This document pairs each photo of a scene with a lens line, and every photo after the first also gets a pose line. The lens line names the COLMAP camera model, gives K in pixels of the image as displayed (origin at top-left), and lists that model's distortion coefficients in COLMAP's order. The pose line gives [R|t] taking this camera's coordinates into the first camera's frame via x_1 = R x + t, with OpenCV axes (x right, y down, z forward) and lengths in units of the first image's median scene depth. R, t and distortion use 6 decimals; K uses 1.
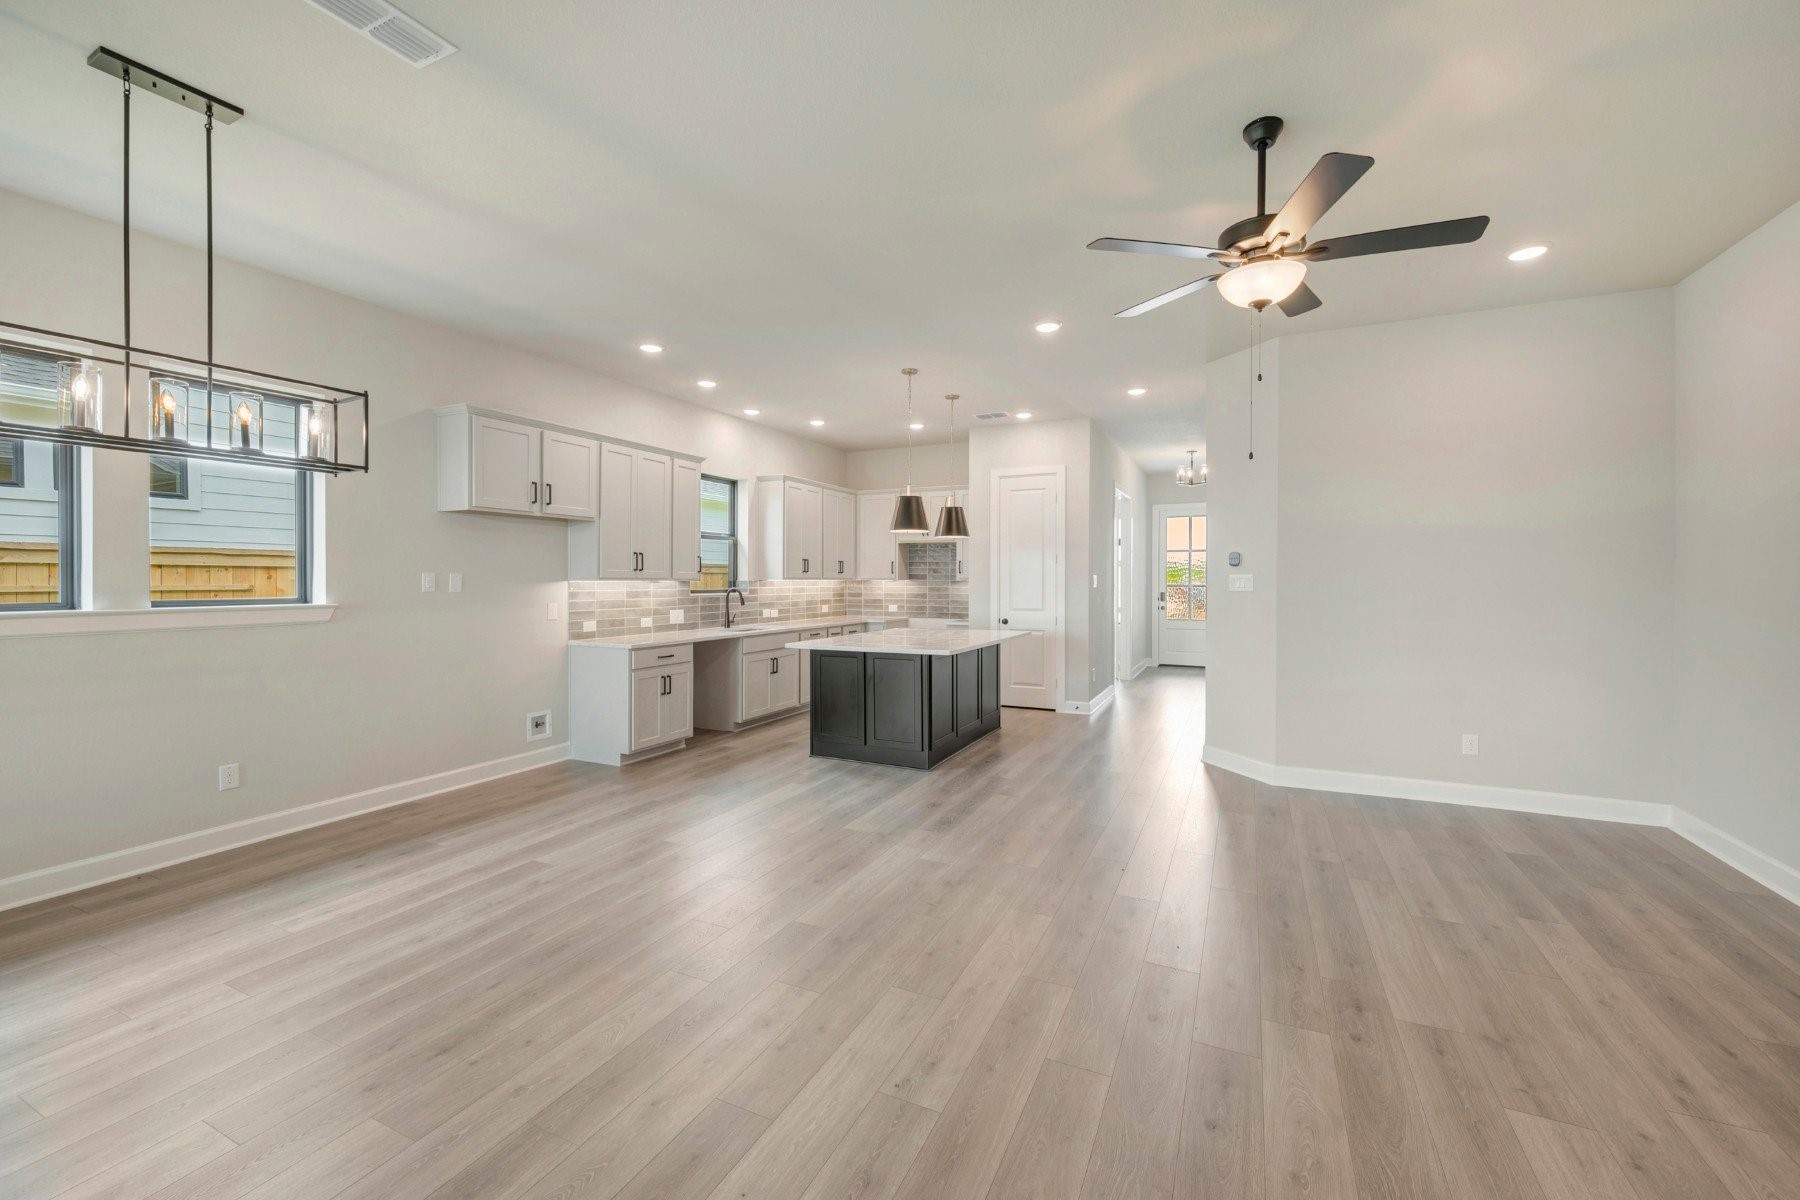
lens RADIAL K [[726.9, 0, 915.3], [0, 726.9, 581.8], [0, 0, 1]] dist [0.007008, -0.000008]
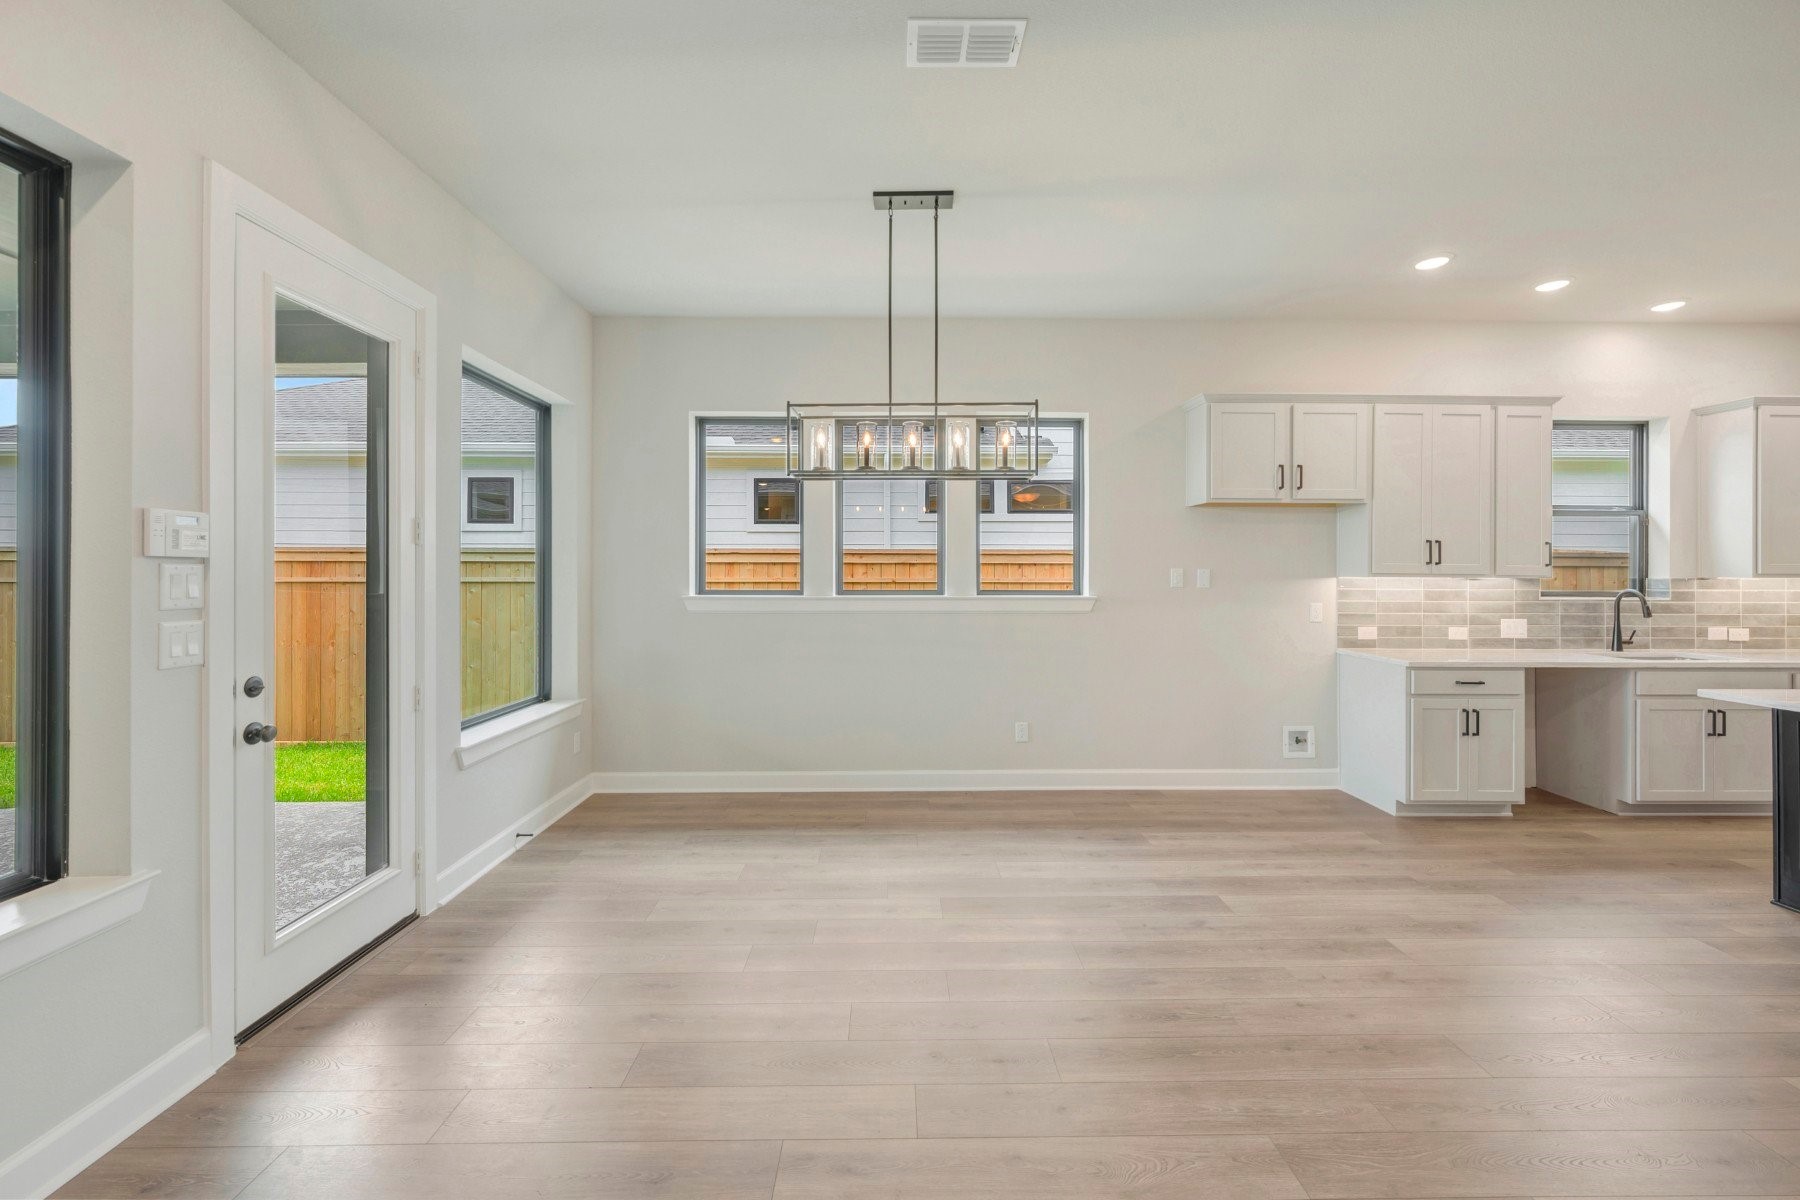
lens RADIAL K [[731.2, 0, 893.7], [0, 731.2, 572.6], [0, 0, 1]] dist [-0.004410, -0.000213]
pose [[0.428807, 0.000871, -0.903396, 0.055383], [-0.006937, 0.999973, -0.002328, -0.000963], [0.903369, 0.007265, 0.428802, 0.147308]]
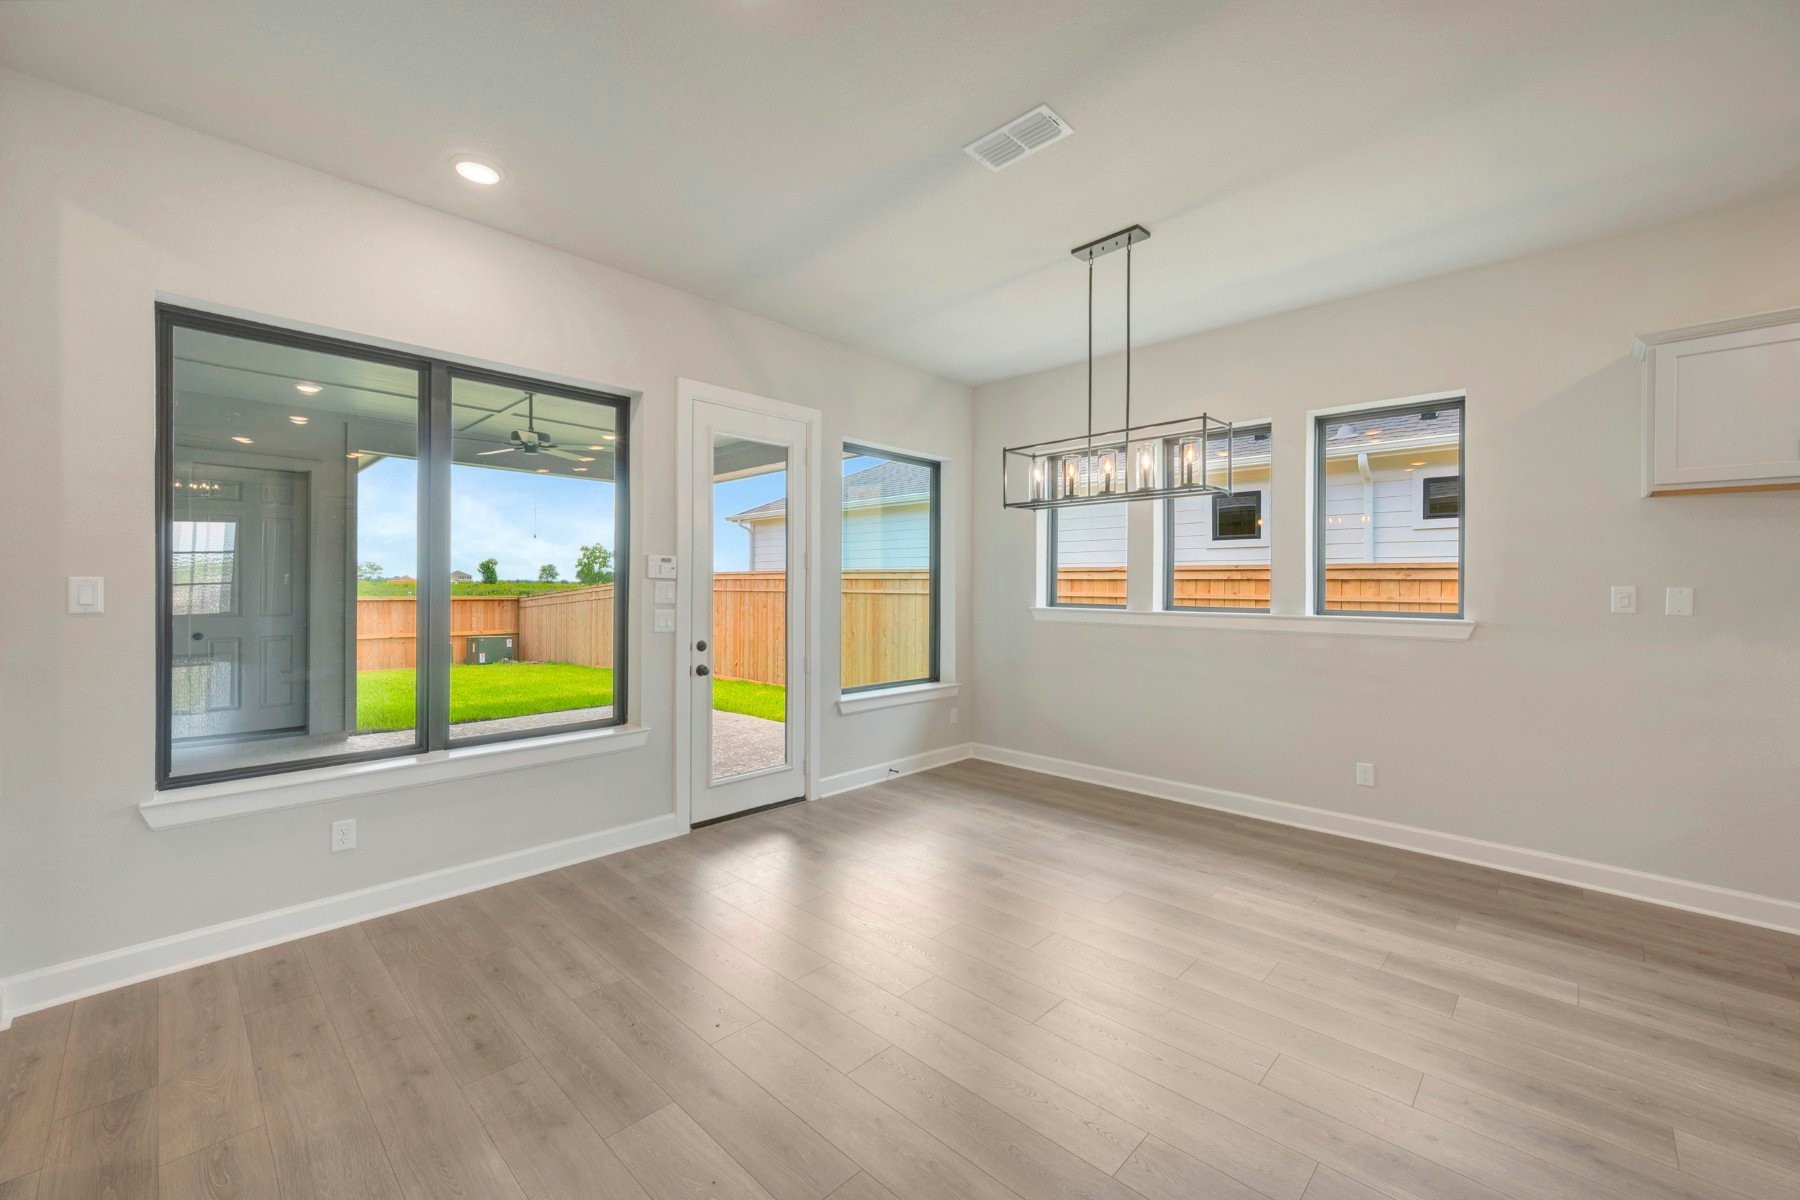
lens RADIAL K [[709.8, 0, 900.0], [0, 709.8, 600.0], [0, 0, 1]] dist [0.000295, -0.000057]
pose [[-0.325998, 0.015145, -0.945249, 0.156663], [-0.012030, 0.999724, 0.020167, -0.002249], [0.945294, 0.017945, -0.325726, 0.387137]]
